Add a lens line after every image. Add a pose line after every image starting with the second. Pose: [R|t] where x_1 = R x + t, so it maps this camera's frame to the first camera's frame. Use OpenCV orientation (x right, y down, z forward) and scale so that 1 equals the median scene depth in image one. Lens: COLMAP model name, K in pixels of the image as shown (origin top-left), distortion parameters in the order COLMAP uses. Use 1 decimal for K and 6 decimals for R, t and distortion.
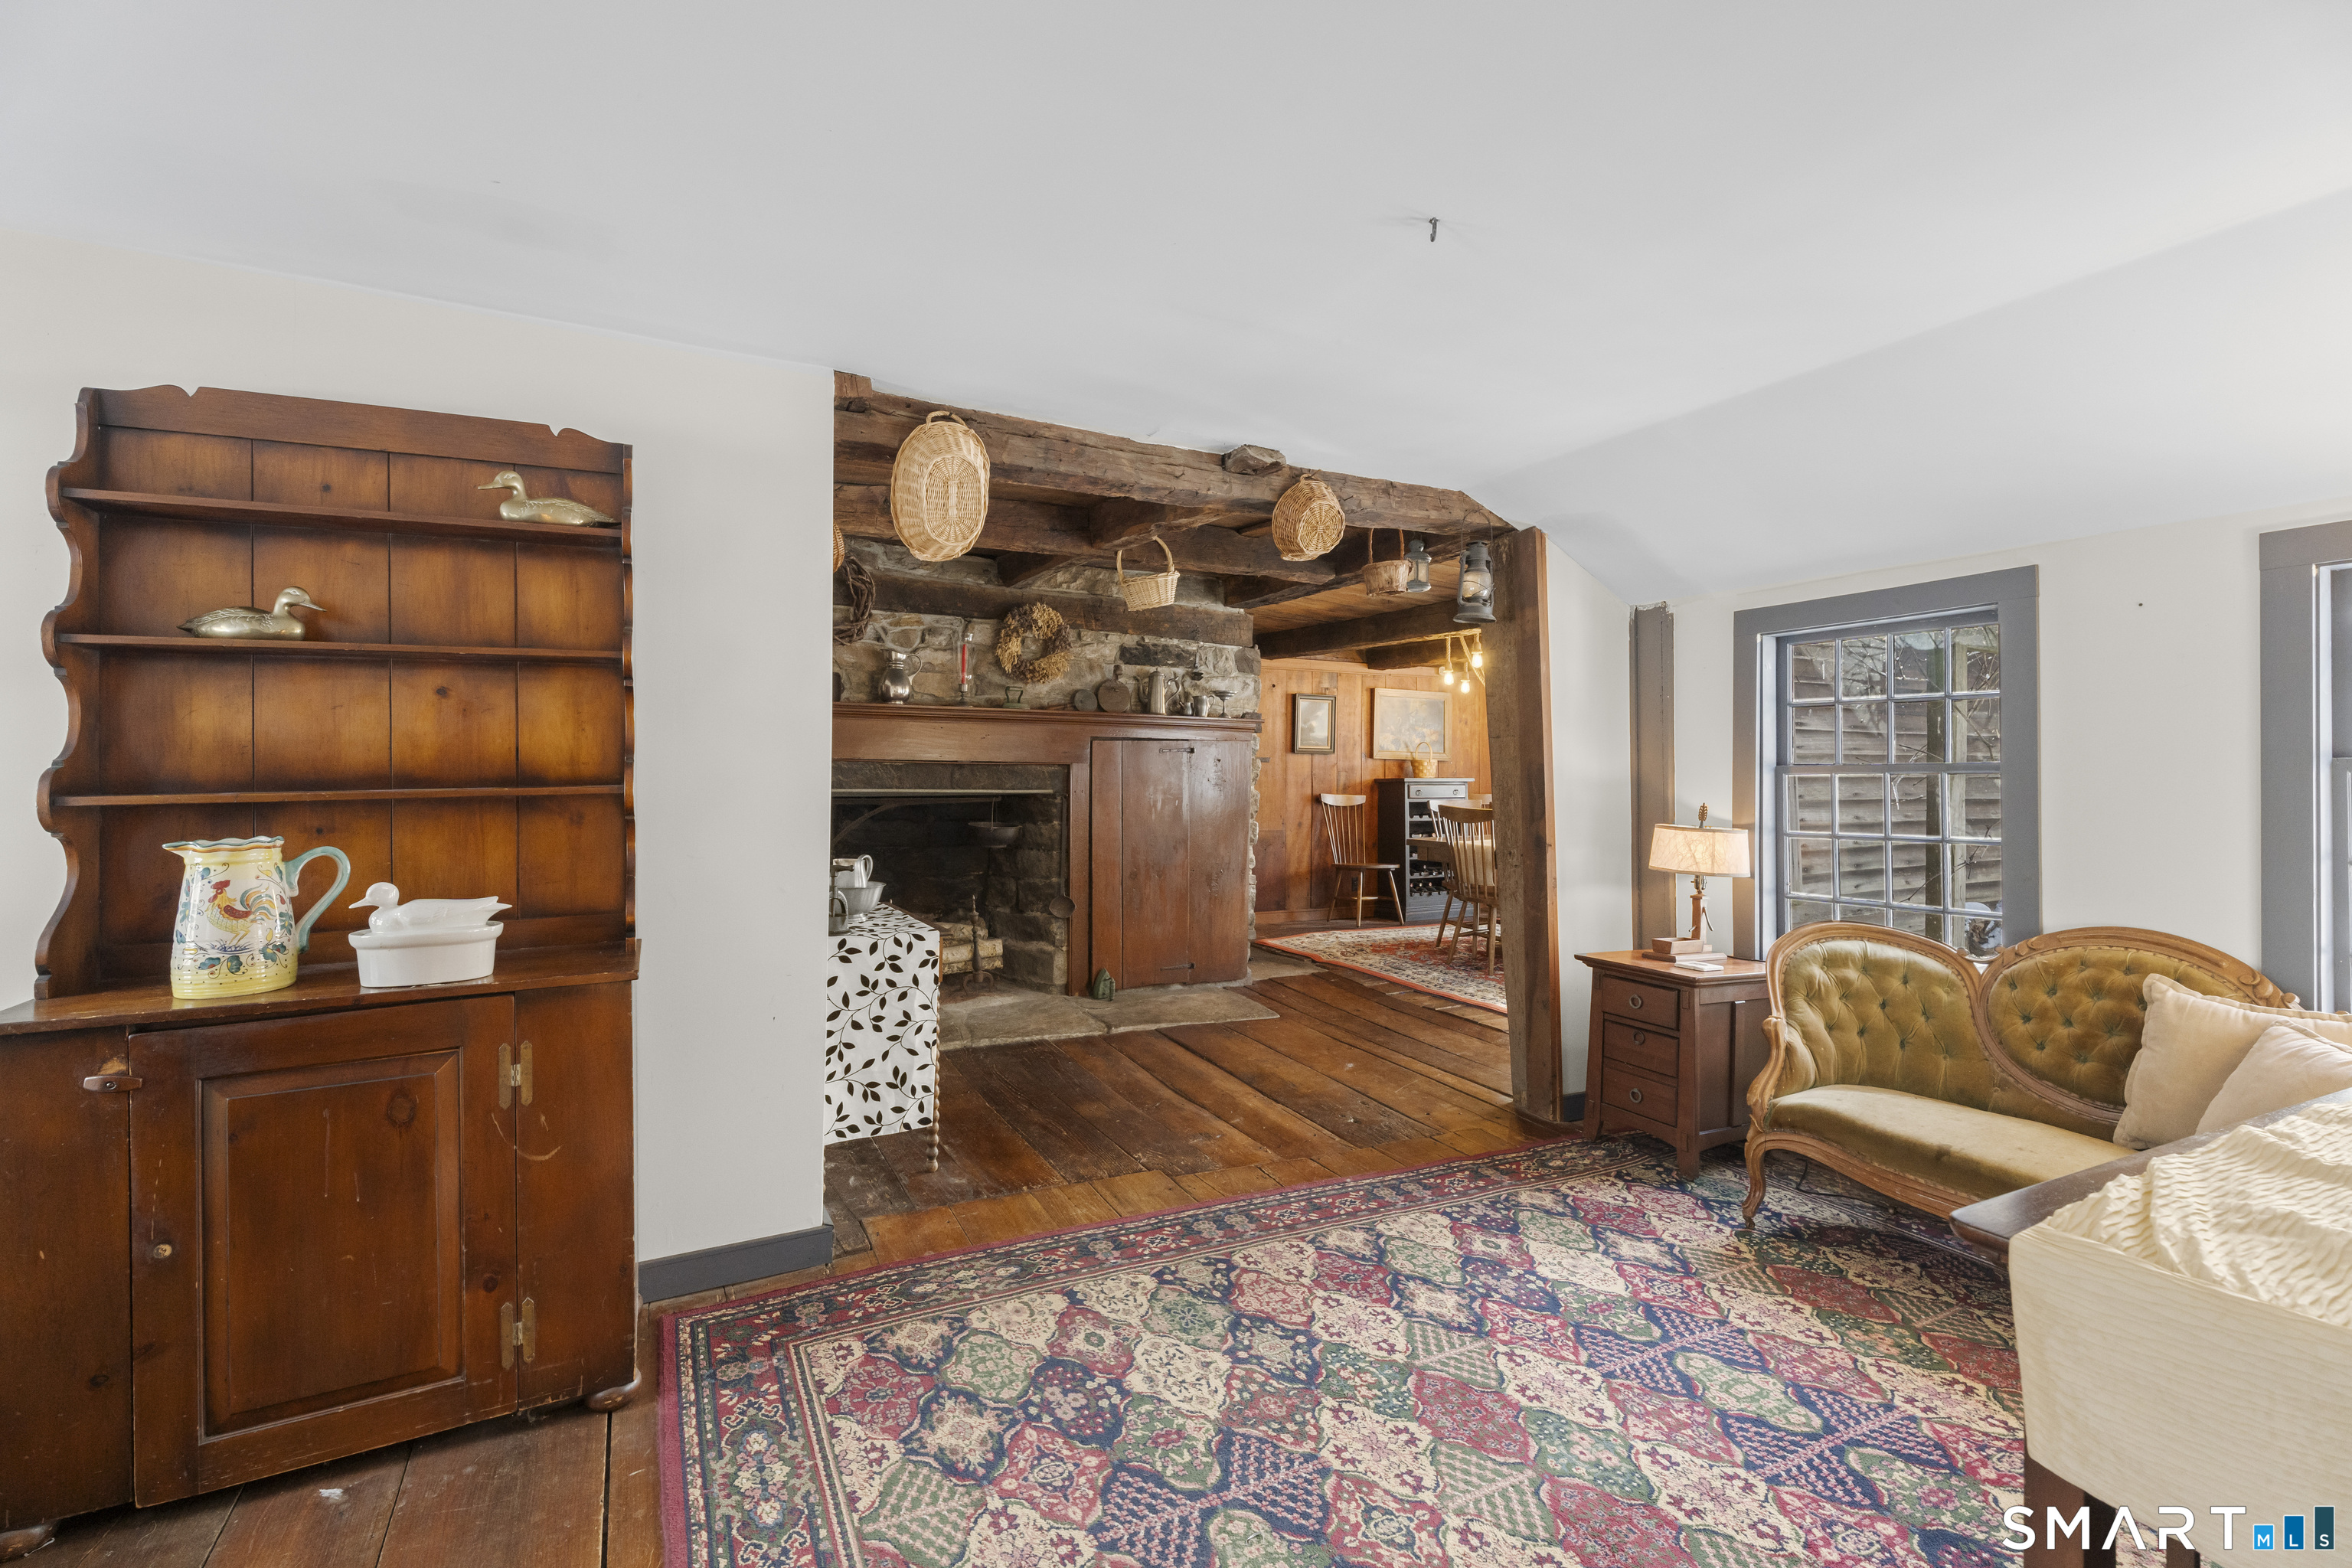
lens RADIAL K [[1040.0, 0, 1169.1], [0, 1040.0, 790.0], [0, 0, 1]] dist [0.001945, 0.000956]
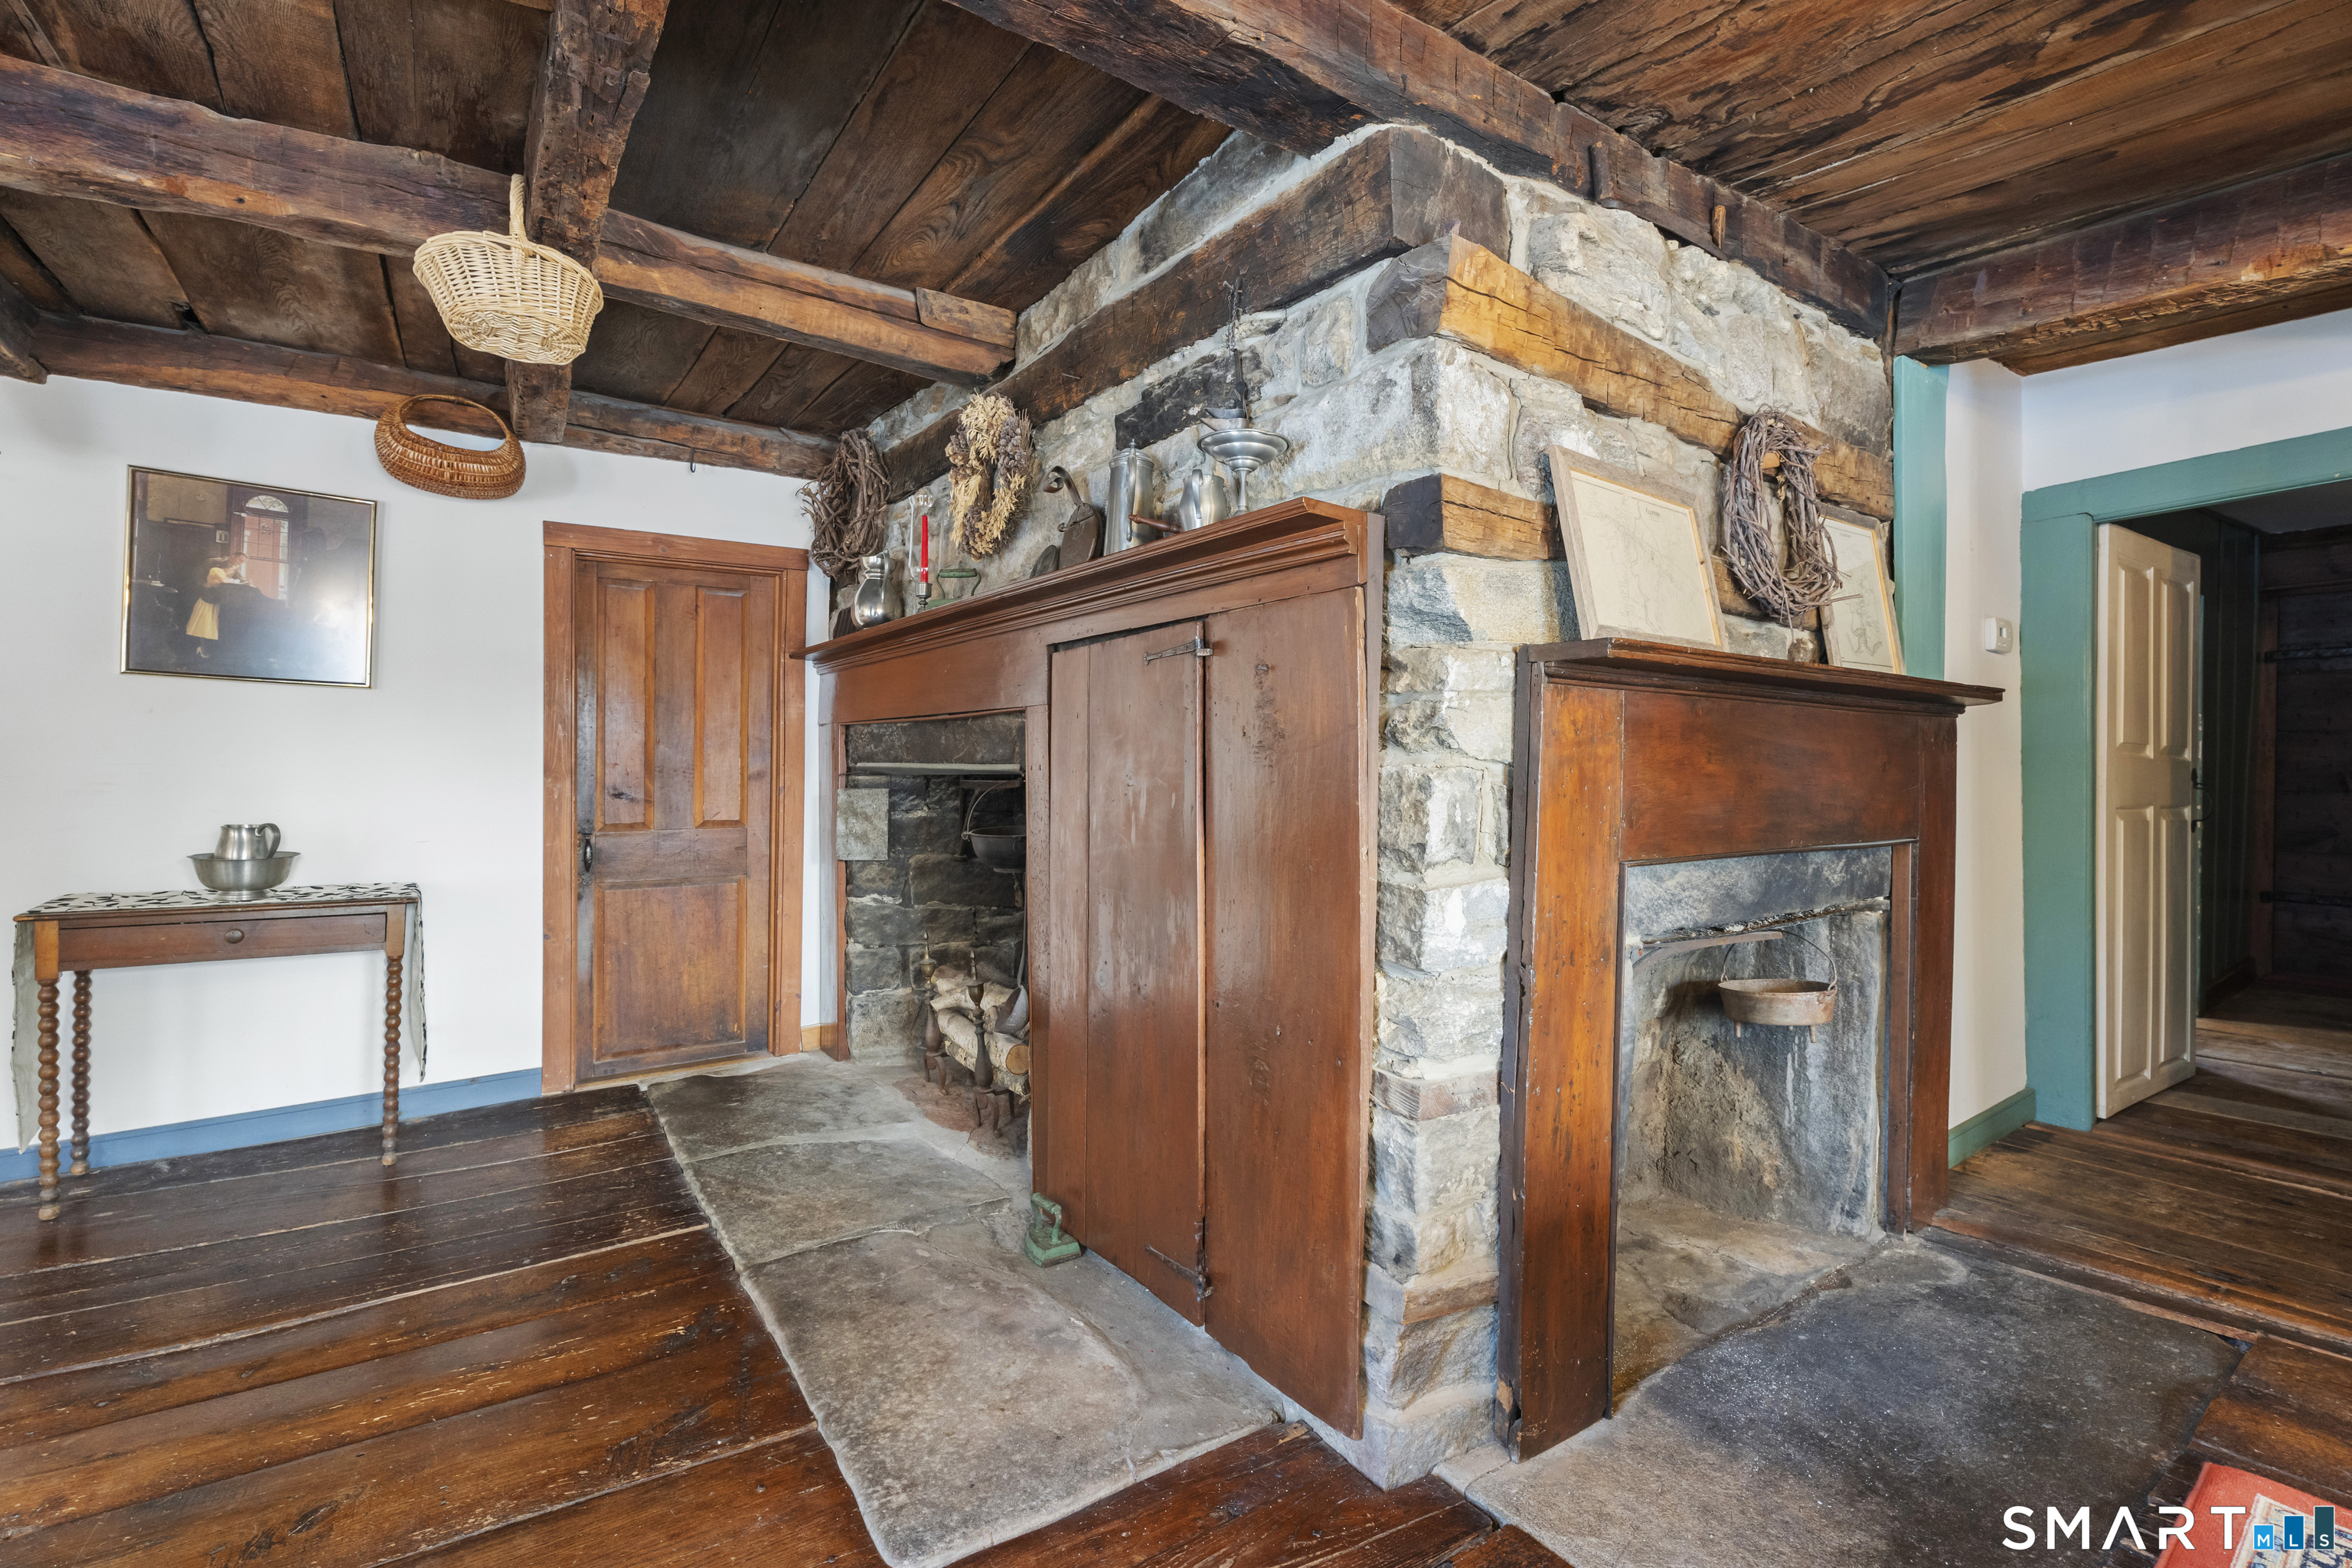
lens RADIAL K [[1035.8, 0, 1172.4], [0, 1035.8, 774.8], [0, 0, 1]] dist [0.001140, 0.000308]
pose [[0.115294, -0.004707, -0.993320, 0.651691], [-0.026021, 0.999631, -0.007757, 0.011241], [0.992991, 0.026741, 0.115129, 1.746329]]
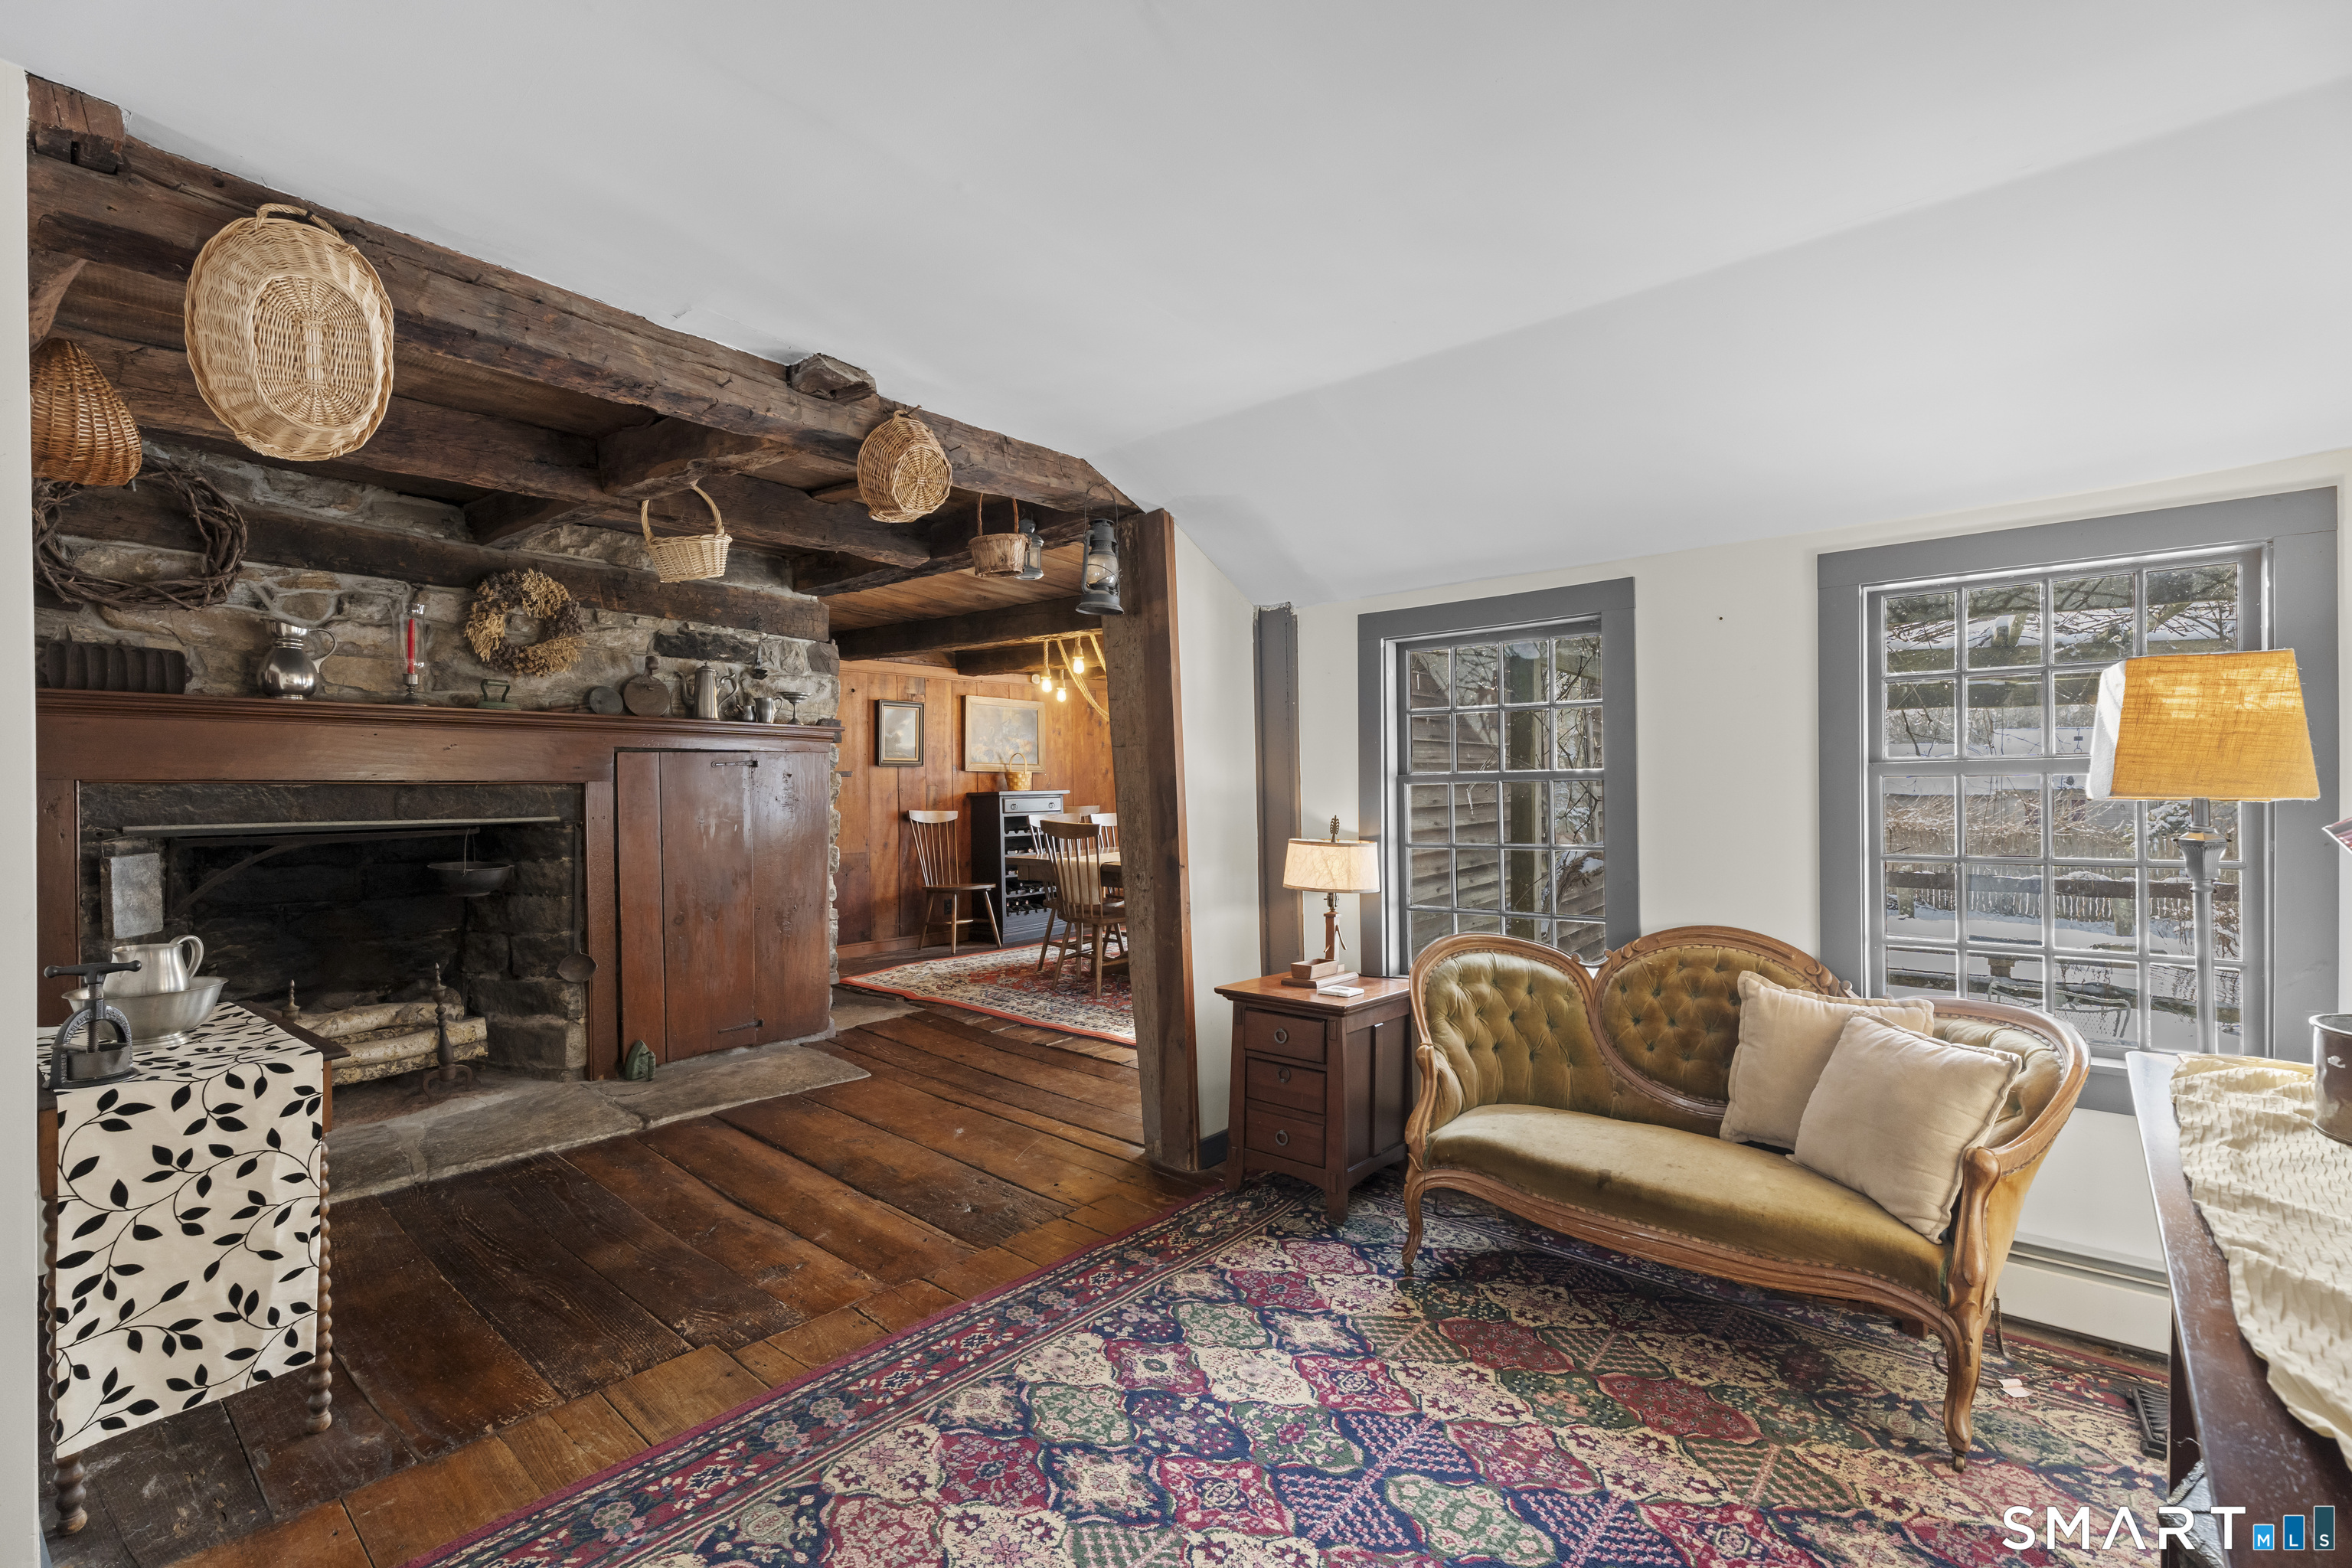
lens RADIAL K [[1040.0, 0, 1169.1], [0, 1040.0, 790.0], [0, 0, 1]] dist [0.001945, 0.000956]
pose [[0.921789, -0.017065, 0.387316, 0.009563], [0.021618, 0.999739, -0.007401, -0.007461], [-0.387089, 0.015195, 0.921917, 0.206842]]
